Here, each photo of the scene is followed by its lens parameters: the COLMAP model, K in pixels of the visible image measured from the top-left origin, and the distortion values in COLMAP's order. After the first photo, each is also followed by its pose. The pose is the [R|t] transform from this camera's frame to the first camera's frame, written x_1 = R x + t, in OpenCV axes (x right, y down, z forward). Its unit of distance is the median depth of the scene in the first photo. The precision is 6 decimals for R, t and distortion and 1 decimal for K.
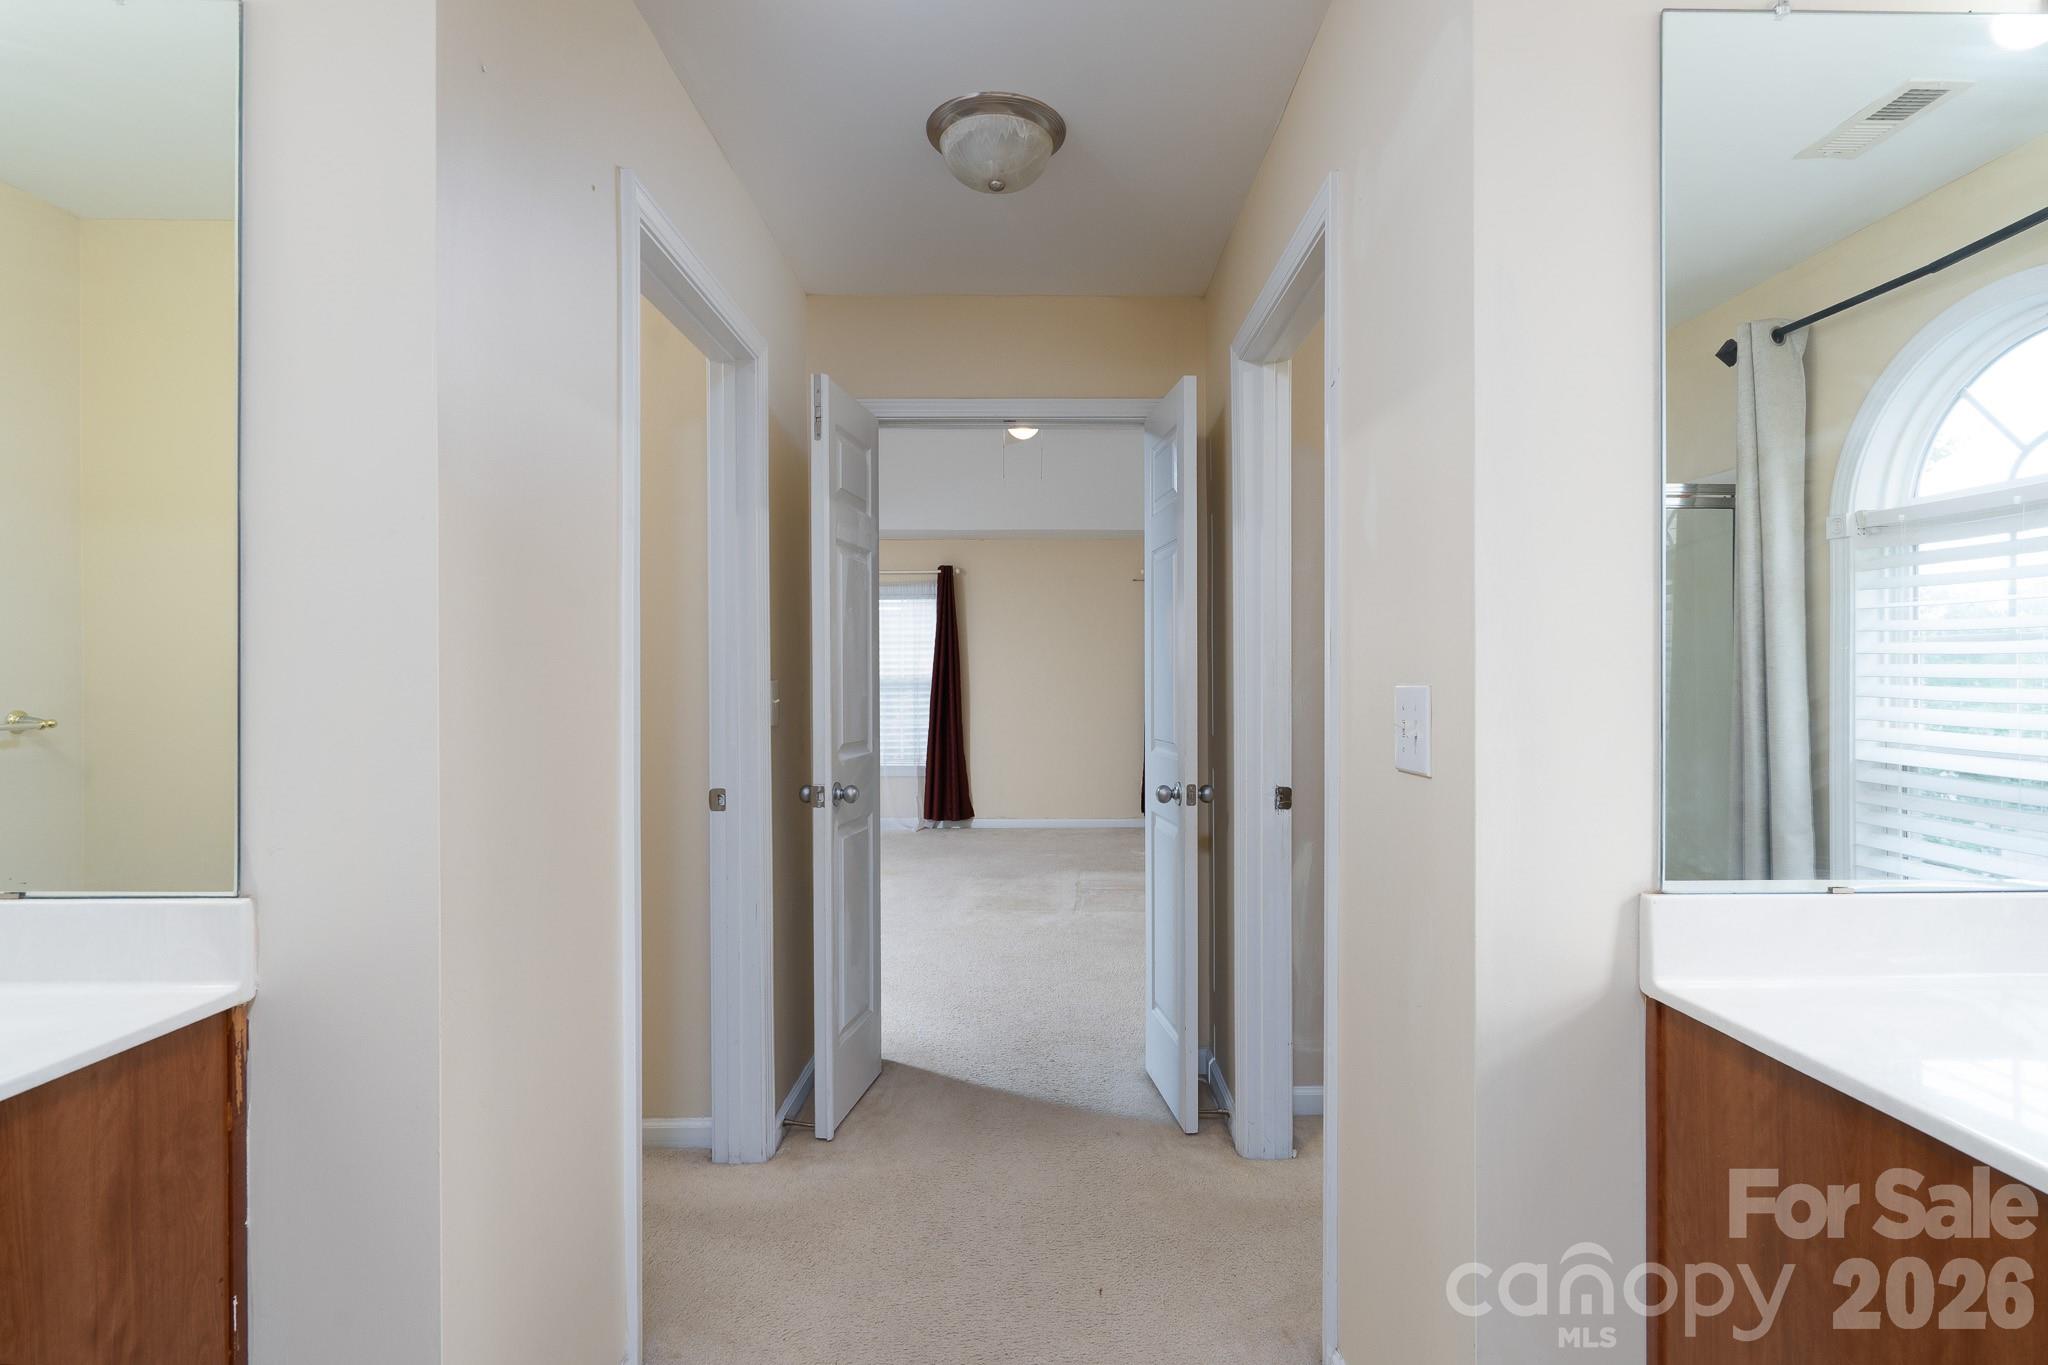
lens RADIAL K [[931.4, 0, 1022.8], [0, 931.4, 674.1], [0, 0, 1]] dist [-0.004780, 0.001106]
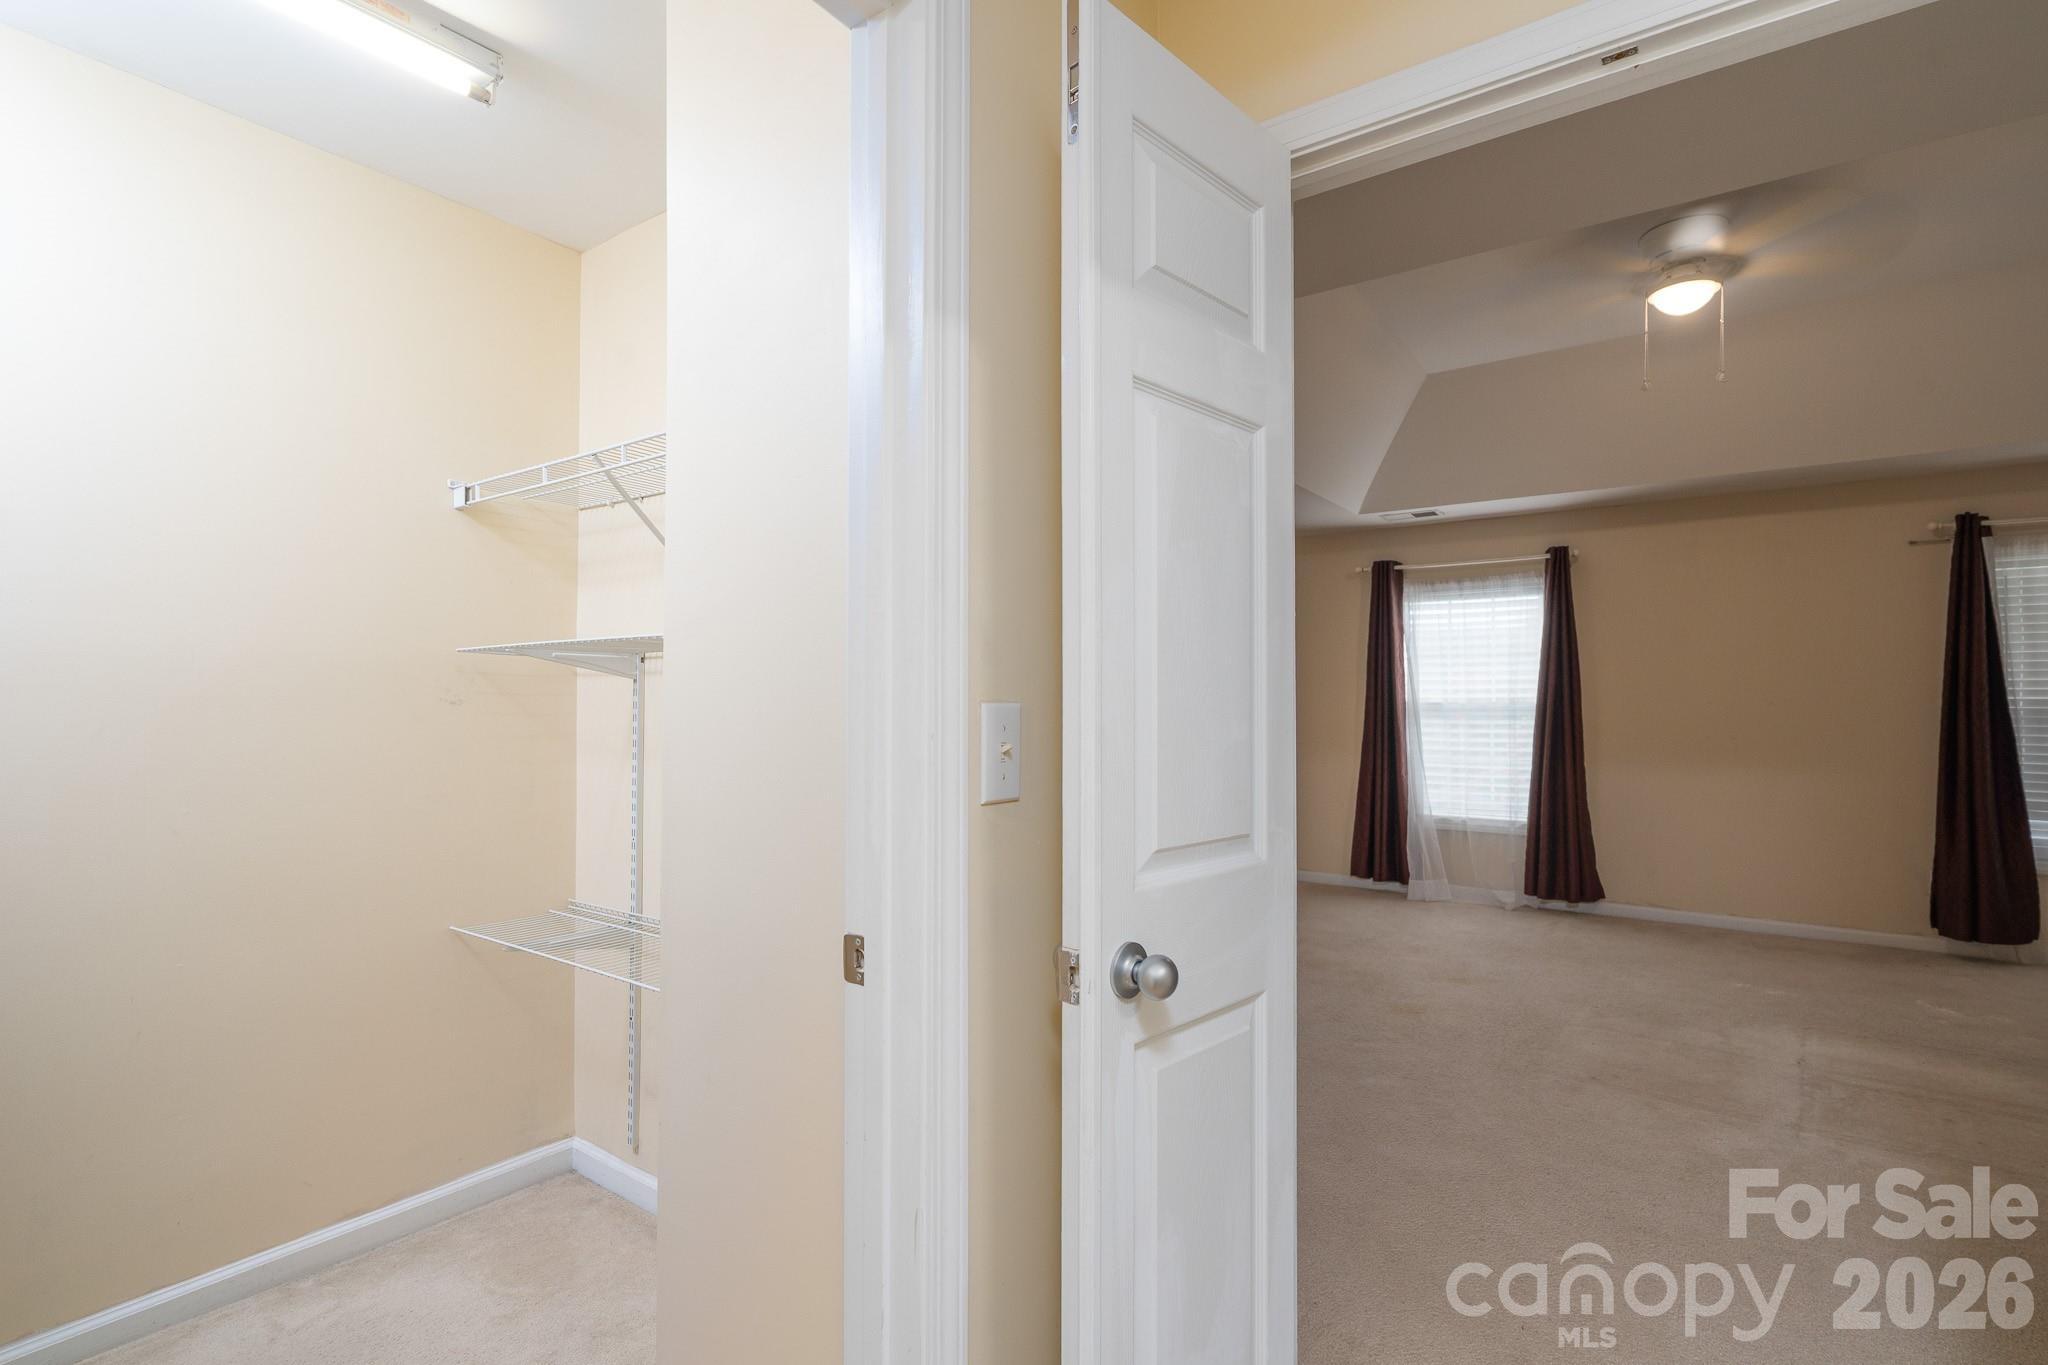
lens RADIAL K [[931.4, 0, 1045.2], [0, 931.4, 688.4], [0, 0, 1]] dist [-0.004780, 0.001106]
pose [[0.820515, -0.007412, -0.571576, 0.005011], [0.001022, 0.999933, -0.011499, 0.002330], [0.571624, 0.008851, 0.820468, 0.260435]]
